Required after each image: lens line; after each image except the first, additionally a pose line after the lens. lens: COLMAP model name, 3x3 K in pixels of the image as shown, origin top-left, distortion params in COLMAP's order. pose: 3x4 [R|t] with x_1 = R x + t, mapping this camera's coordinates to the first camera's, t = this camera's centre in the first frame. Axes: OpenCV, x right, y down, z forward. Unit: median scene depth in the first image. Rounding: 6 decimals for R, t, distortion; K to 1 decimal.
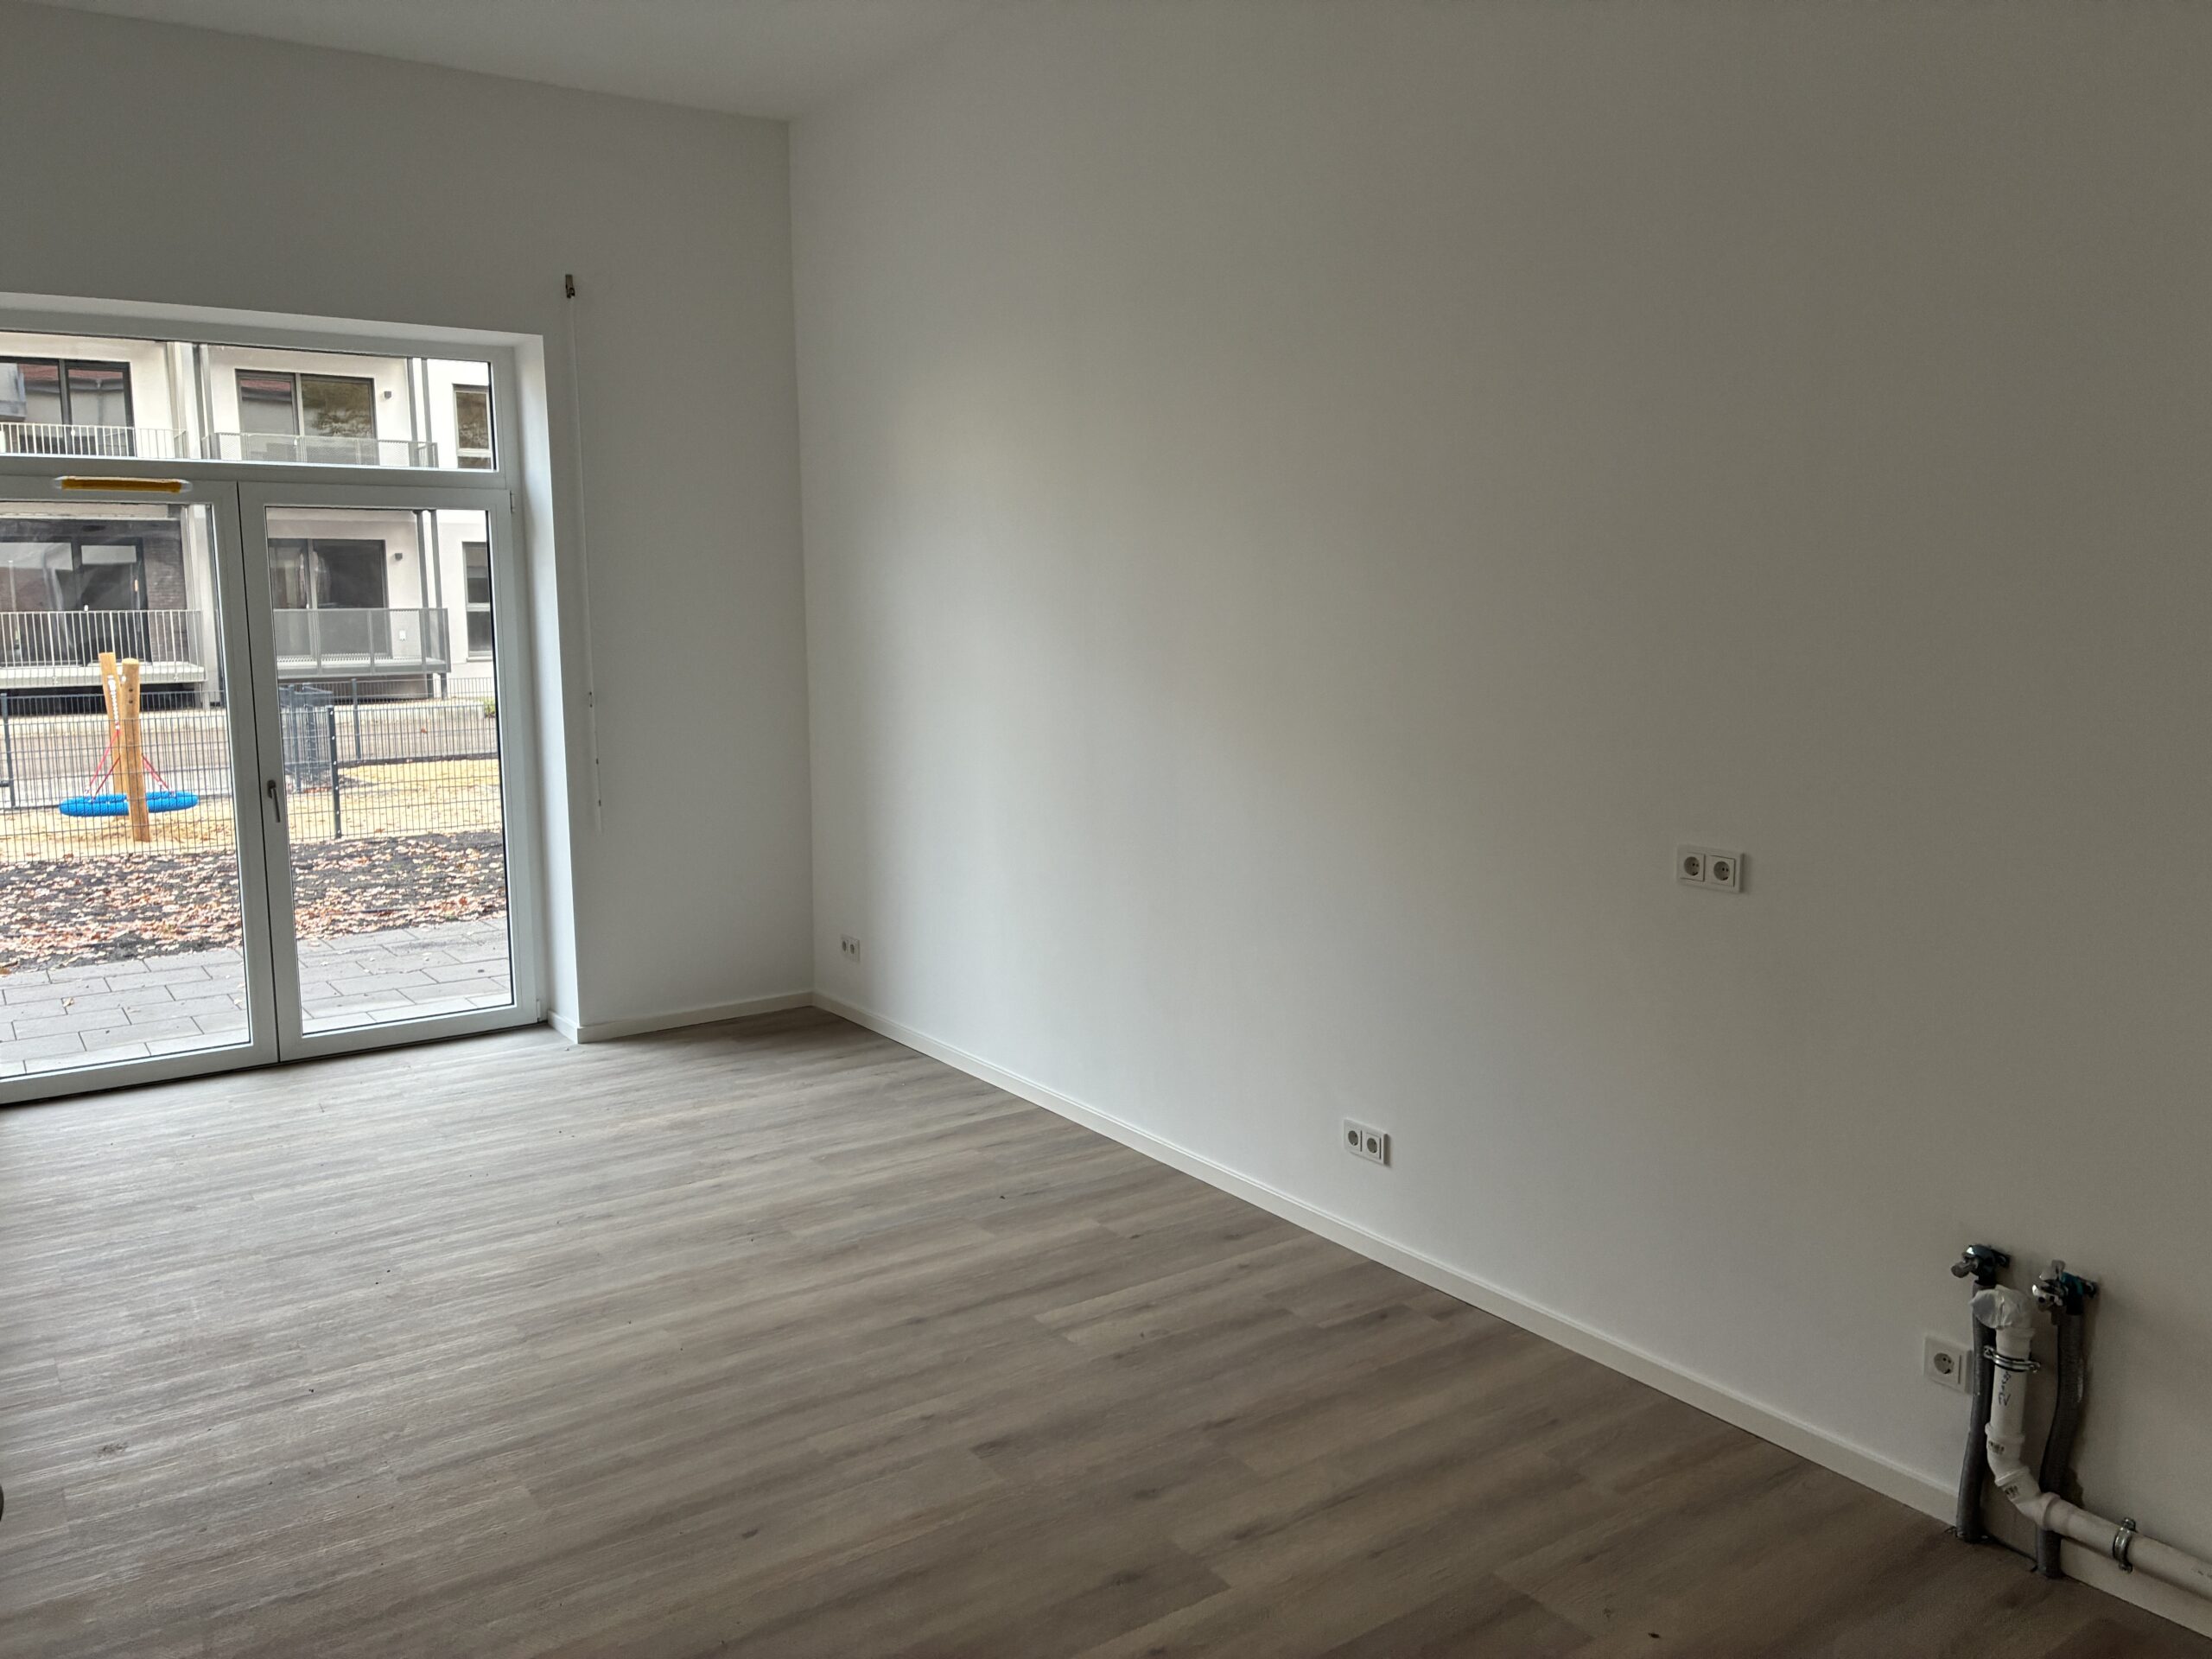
lens RADIAL K [[1645.9, 0, 1097.3], [0, 1645.9, 807.8], [0, 0, 1]] dist [0.047344, -0.049888]
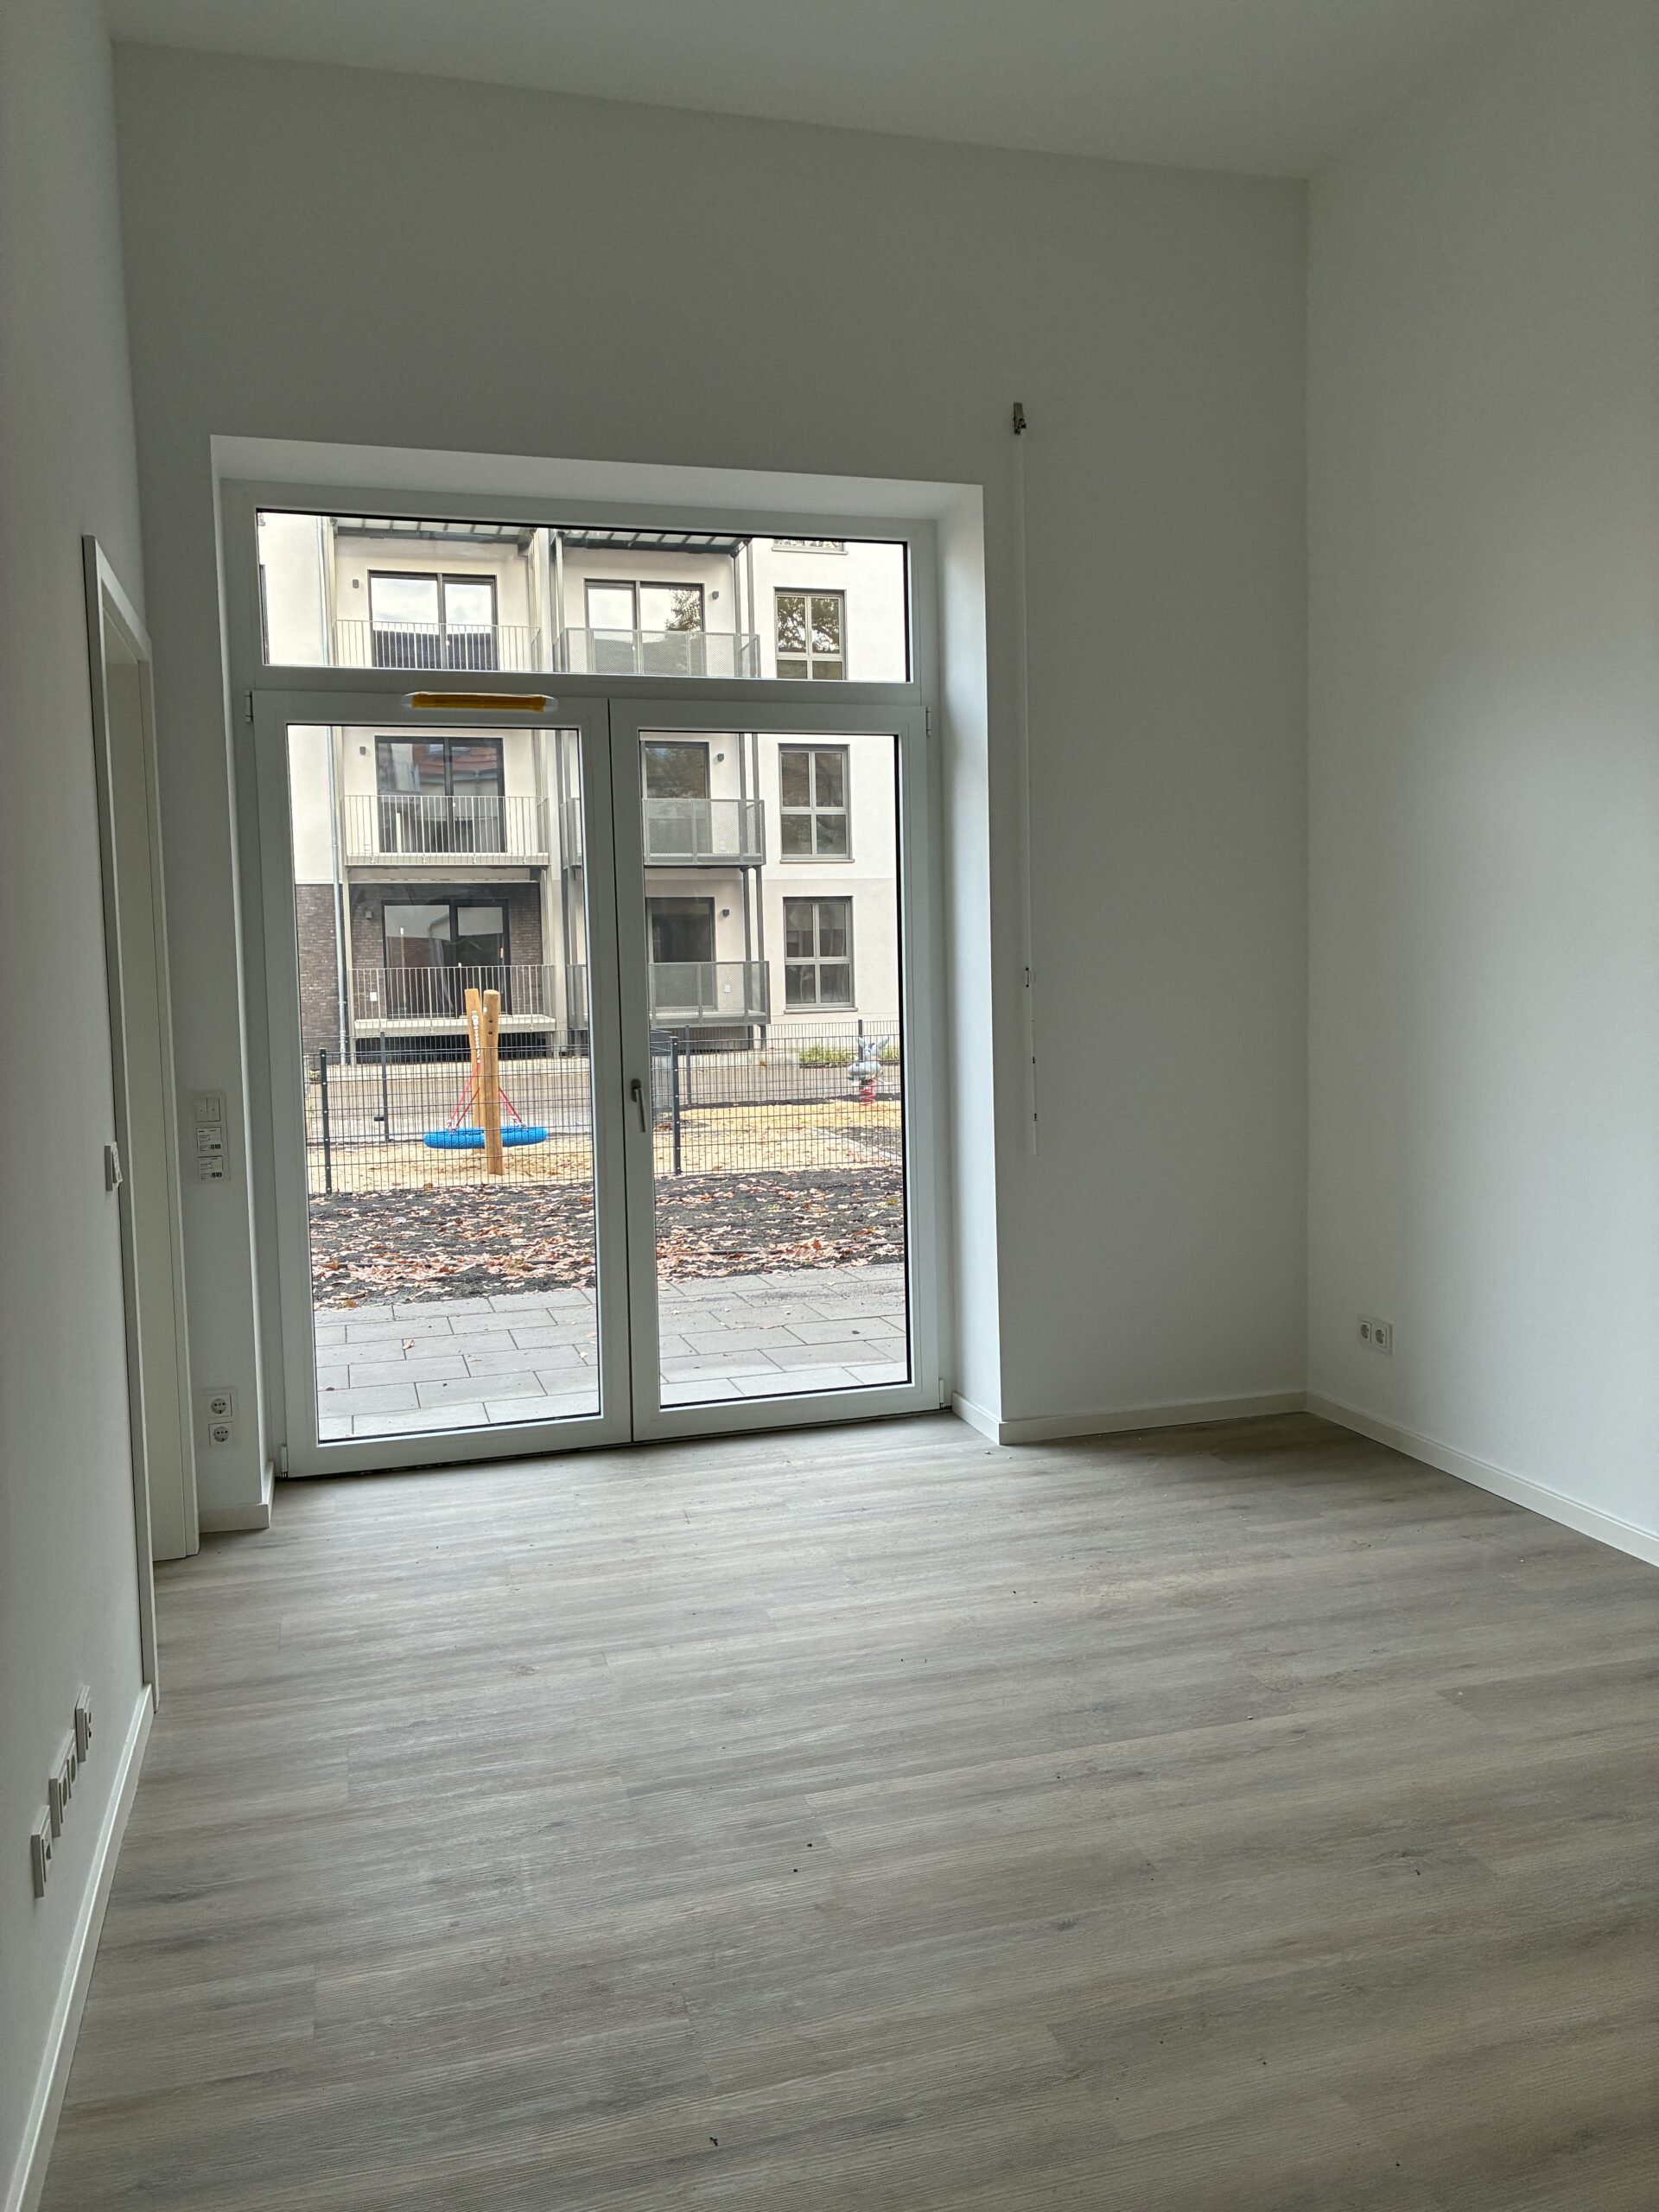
lens RADIAL K [[1645.9, 0, 846.1], [0, 1645.9, 1084.6], [0, 0, 1]] dist [0.047344, -0.049888]
pose [[0.950440, 0.007476, -0.310819, -0.159725], [-0.023854, 0.998518, -0.048924, 0.021855], [0.309993, 0.053914, 0.949209, 0.290213]]
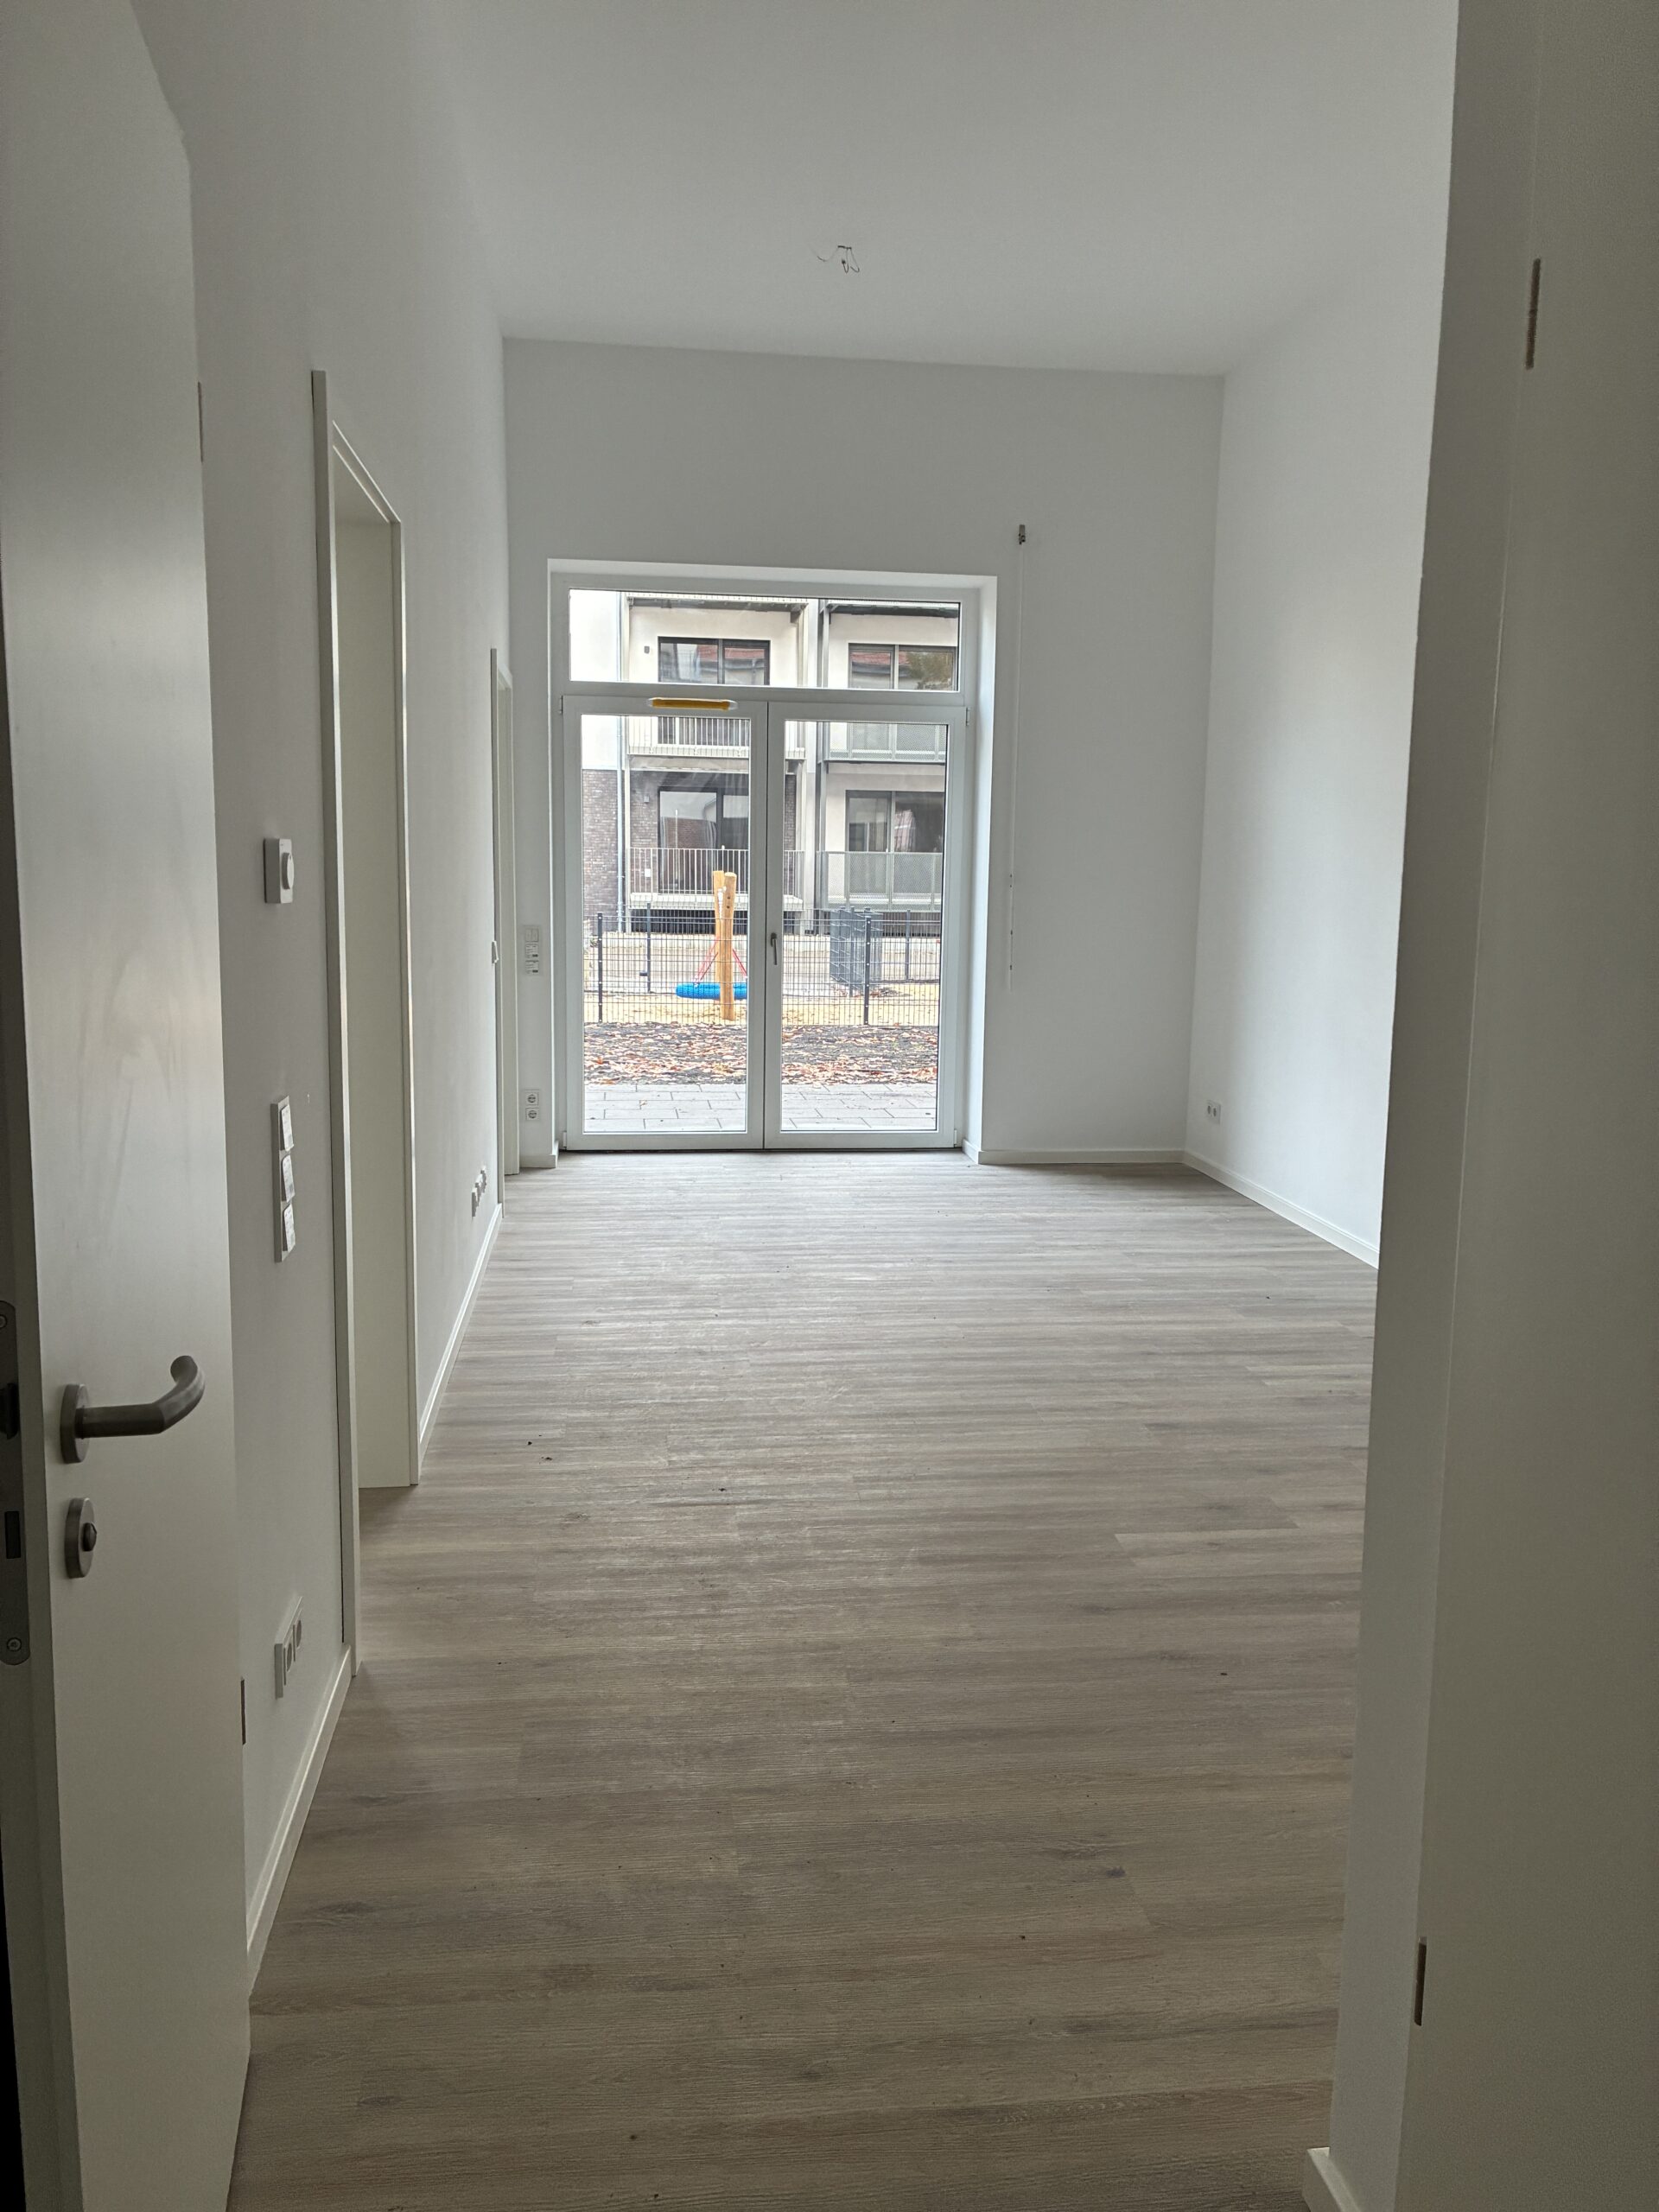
lens RADIAL K [[1645.9, 0, 863.1], [0, 1645.9, 1091.2], [0, 0, 1]] dist [0.047344, -0.049888]
pose [[0.891721, 0.086427, -0.444257, 0.148848], [-0.081991, 0.996204, 0.029230, 0.063730], [0.445097, 0.010360, 0.895422, -0.124558]]
